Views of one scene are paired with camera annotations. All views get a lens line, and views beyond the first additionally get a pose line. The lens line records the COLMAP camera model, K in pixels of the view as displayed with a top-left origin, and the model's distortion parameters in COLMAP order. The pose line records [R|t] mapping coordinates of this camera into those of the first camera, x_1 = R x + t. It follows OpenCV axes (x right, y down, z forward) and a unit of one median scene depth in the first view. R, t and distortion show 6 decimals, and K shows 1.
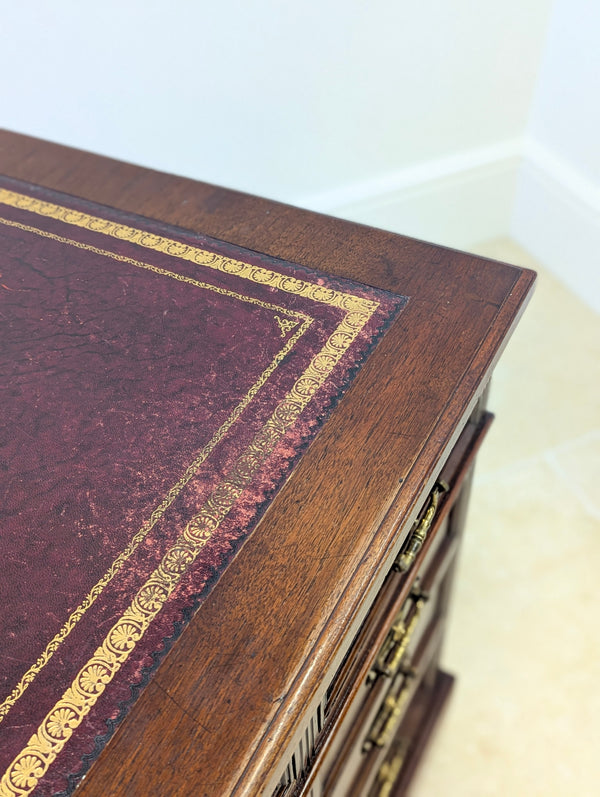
lens RADIAL K [[853.1, 0, 305.8], [0, 853.1, 395.8], [0, 0, 1]] dist [0.066293, -0.001714]
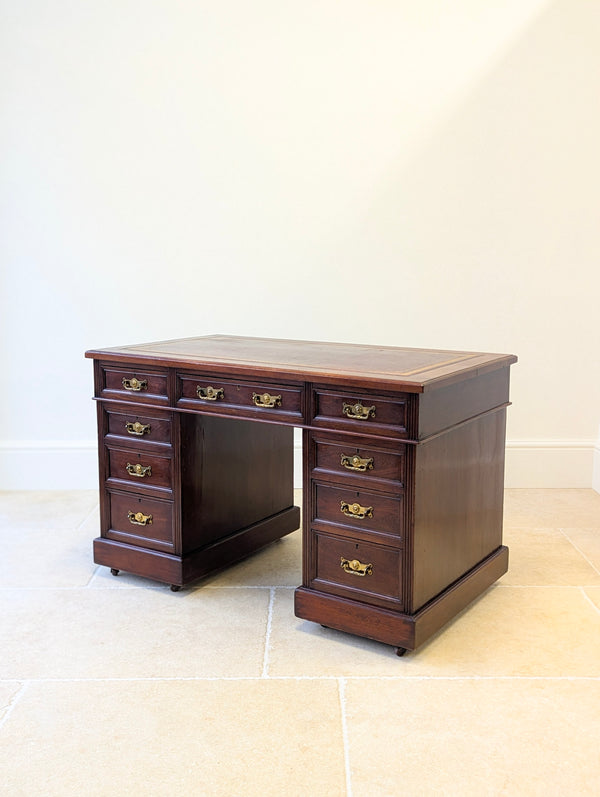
lens RADIAL K [[890.0, 0, 303.3], [0, 890.0, 394.1], [0, 0, 1]] dist [0.072732, -0.026112]
pose [[-0.109746, 0.192029, -0.975234, 4.233245], [-0.709587, 0.671920, 0.212157, -0.602646], [0.696019, 0.715296, 0.062521, 0.564791]]
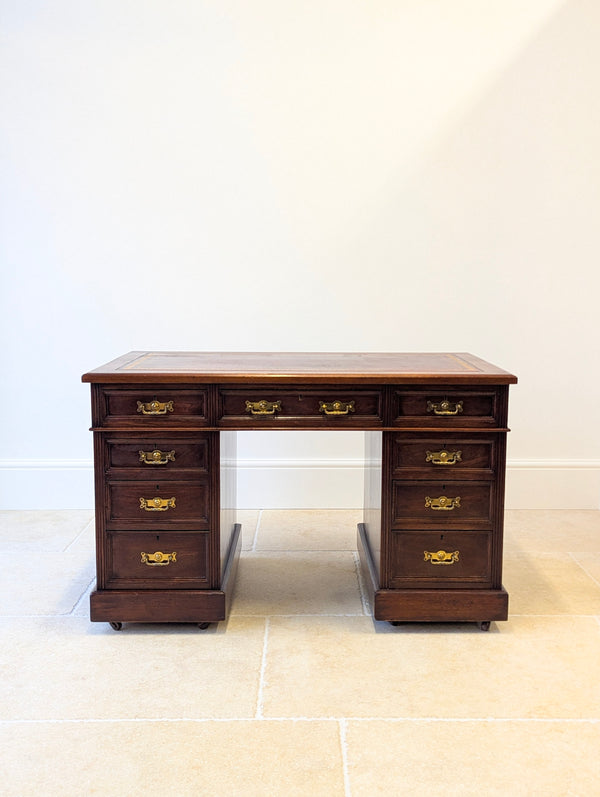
lens RADIAL K [[867.8, 0, 302.6], [0, 867.8, 385.0], [0, 0, 1]] dist [0.030055, 0.001970]
pose [[0.459997, 0.151965, -0.874820, 3.543354], [-0.644536, 0.734806, -0.211266, 1.452175], [0.610718, 0.661034, 0.435956, -1.326099]]
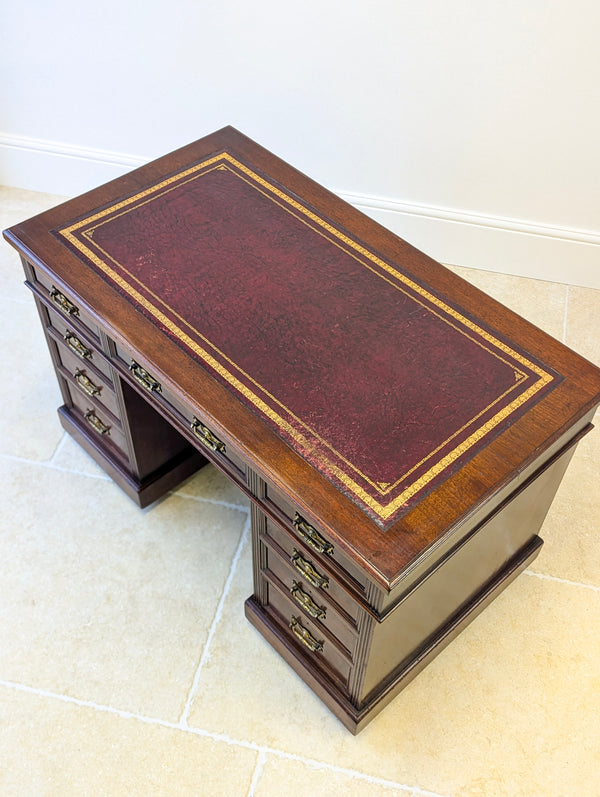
lens RADIAL K [[856.9, 0, 297.3], [0, 856.9, 399.1], [0, 0, 1]] dist [0.064425, -0.015521]
pose [[-0.341406, 0.728256, -0.594210, 1.472702], [-0.682751, 0.242343, 0.689290, -1.828477], [0.645982, 0.641025, 0.414480, -0.397184]]
